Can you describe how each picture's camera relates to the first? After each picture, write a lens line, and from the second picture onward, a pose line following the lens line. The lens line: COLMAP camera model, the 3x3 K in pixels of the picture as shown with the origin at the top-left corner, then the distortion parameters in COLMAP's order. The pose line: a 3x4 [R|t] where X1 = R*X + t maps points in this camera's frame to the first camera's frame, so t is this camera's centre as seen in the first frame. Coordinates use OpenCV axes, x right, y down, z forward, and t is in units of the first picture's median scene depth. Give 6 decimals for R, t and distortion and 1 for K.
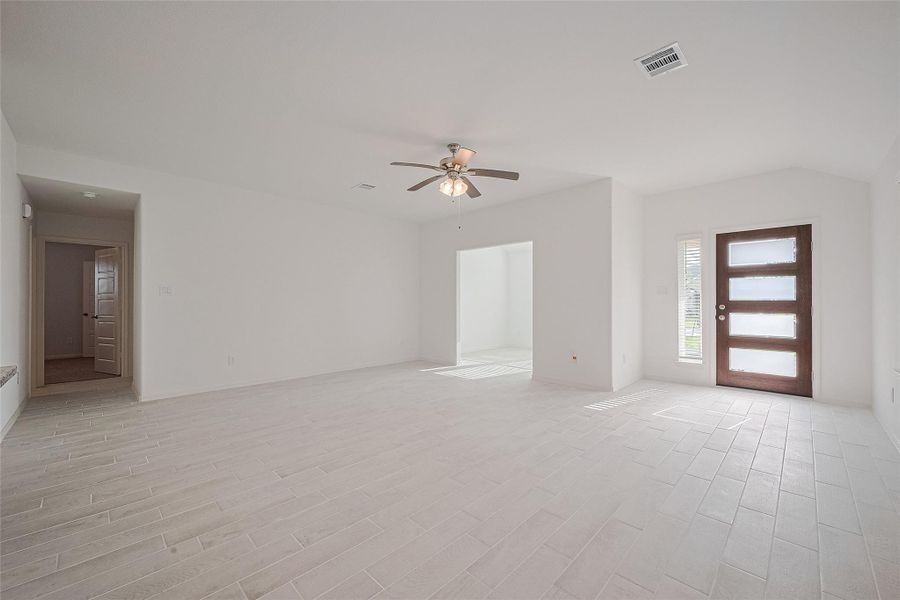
lens RADIAL K [[355.3, 0, 448.1], [0, 355.3, 299.2], [0, 0, 1]] dist [-0.002495, -0.000107]
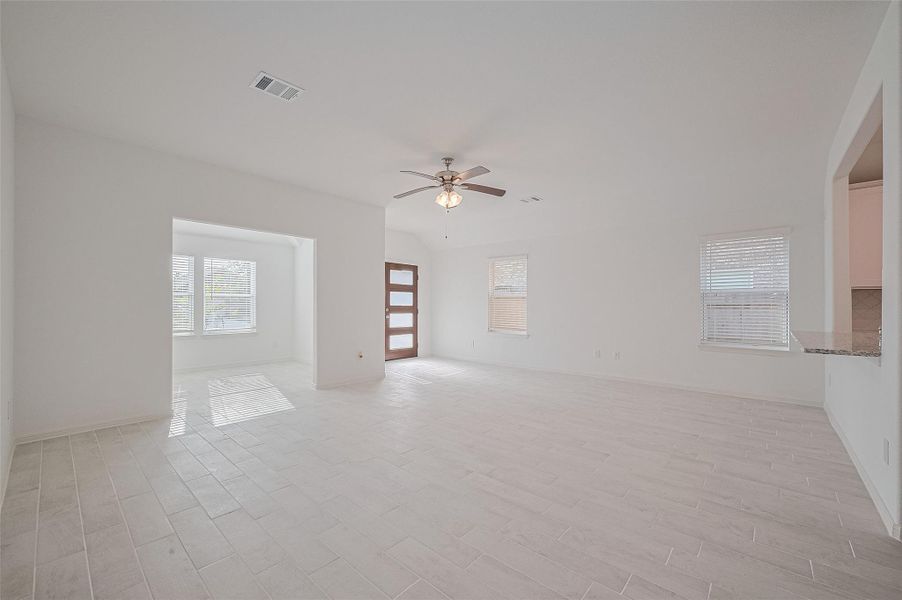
lens RADIAL K [[359.9, 0, 456.7], [0, 359.9, 306.1], [0, 0, 1]] dist [-0.000383, -0.000048]
pose [[-0.060633, 0.001126, 0.998159, -0.919673], [-0.010467, 0.999944, -0.001764, 0.006091], [-0.998105, -0.010555, -0.060618, 0.891086]]
